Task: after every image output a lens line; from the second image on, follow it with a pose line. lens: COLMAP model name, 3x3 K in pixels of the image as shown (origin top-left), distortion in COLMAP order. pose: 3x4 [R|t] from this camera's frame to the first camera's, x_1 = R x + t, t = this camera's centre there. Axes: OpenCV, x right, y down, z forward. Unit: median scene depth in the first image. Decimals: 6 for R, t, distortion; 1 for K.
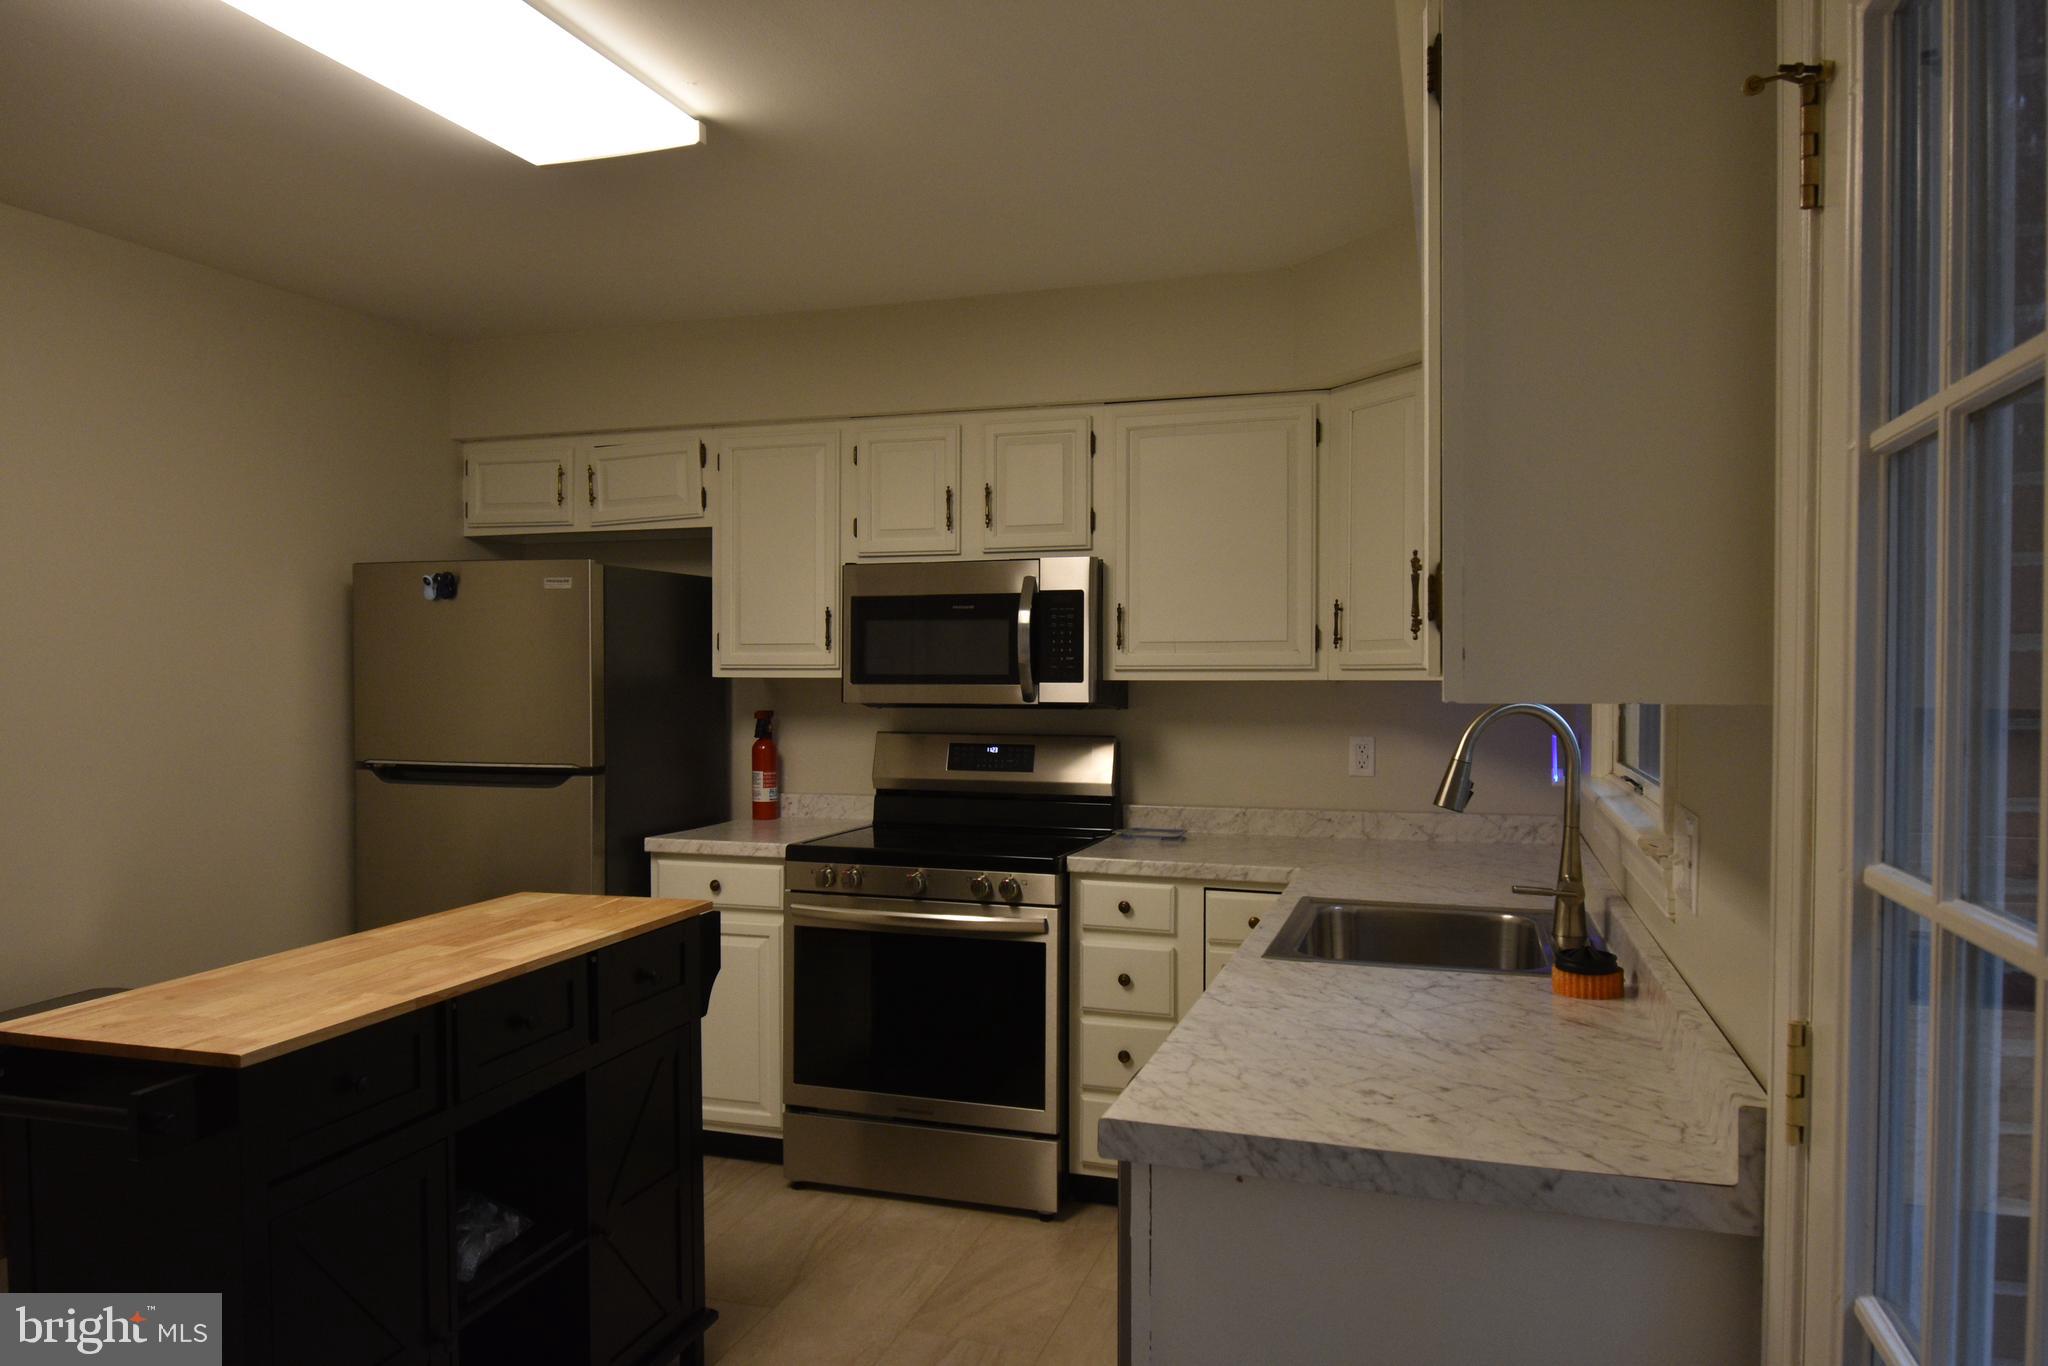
lens RADIAL K [[1357.4, 0, 1026.5], [0, 1357.4, 688.4], [0, 0, 1]] dist [0.001658, -0.002423]
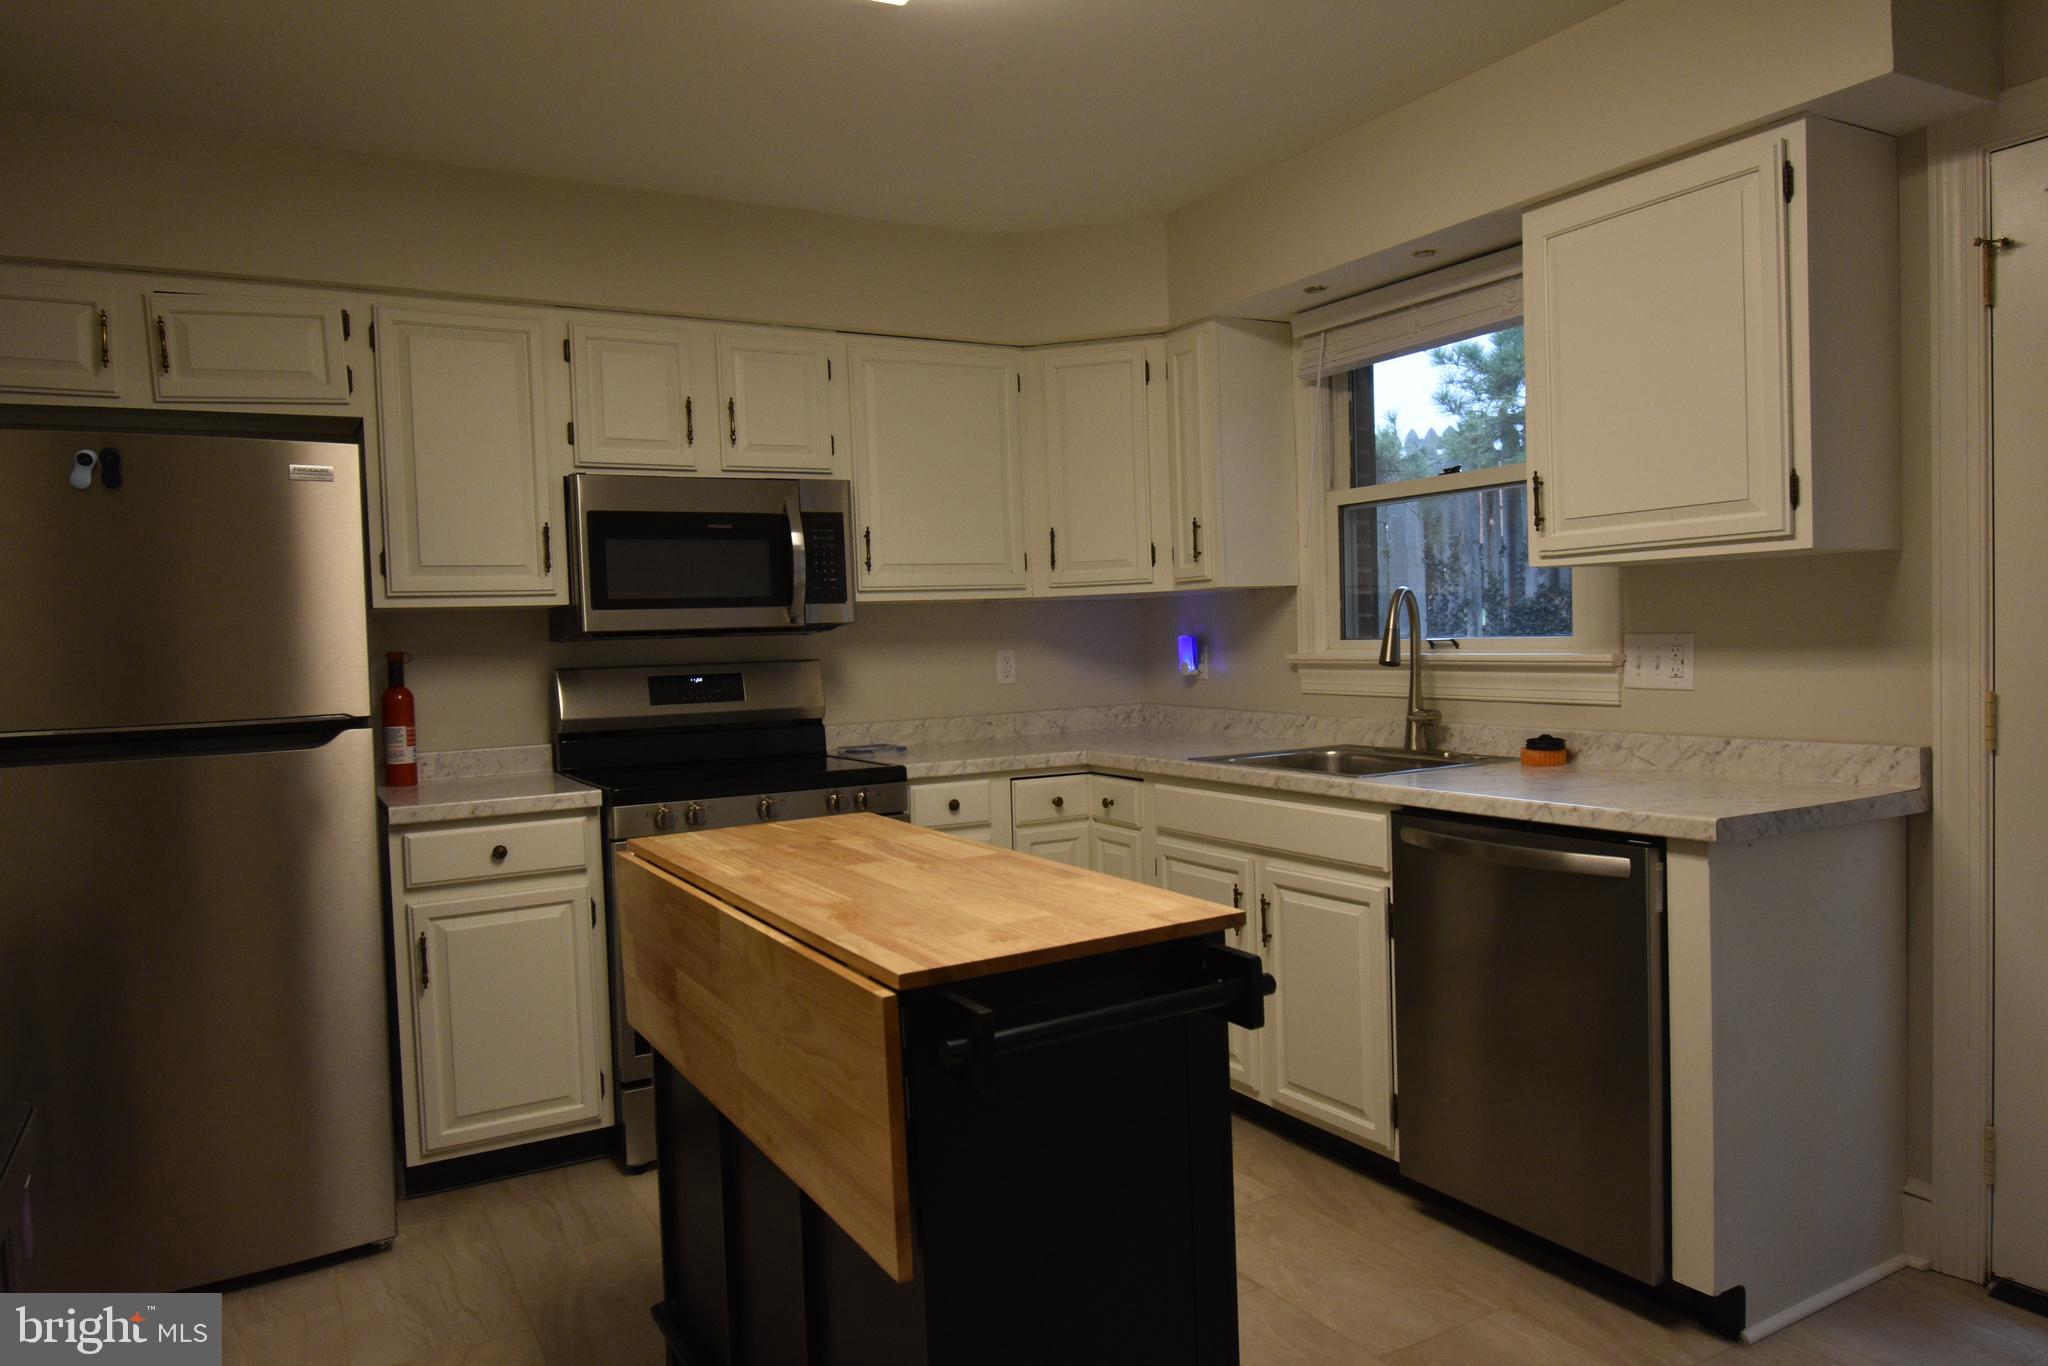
lens RADIAL K [[1357.4, 0, 1025.6], [0, 1357.4, 681.3], [0, 0, 1]] dist [0.001658, -0.002423]
pose [[0.676665, -0.049061, 0.734655, -0.616703], [0.041906, 0.998726, 0.028098, 0.031219], [-0.735098, 0.011773, 0.677859, 0.201237]]
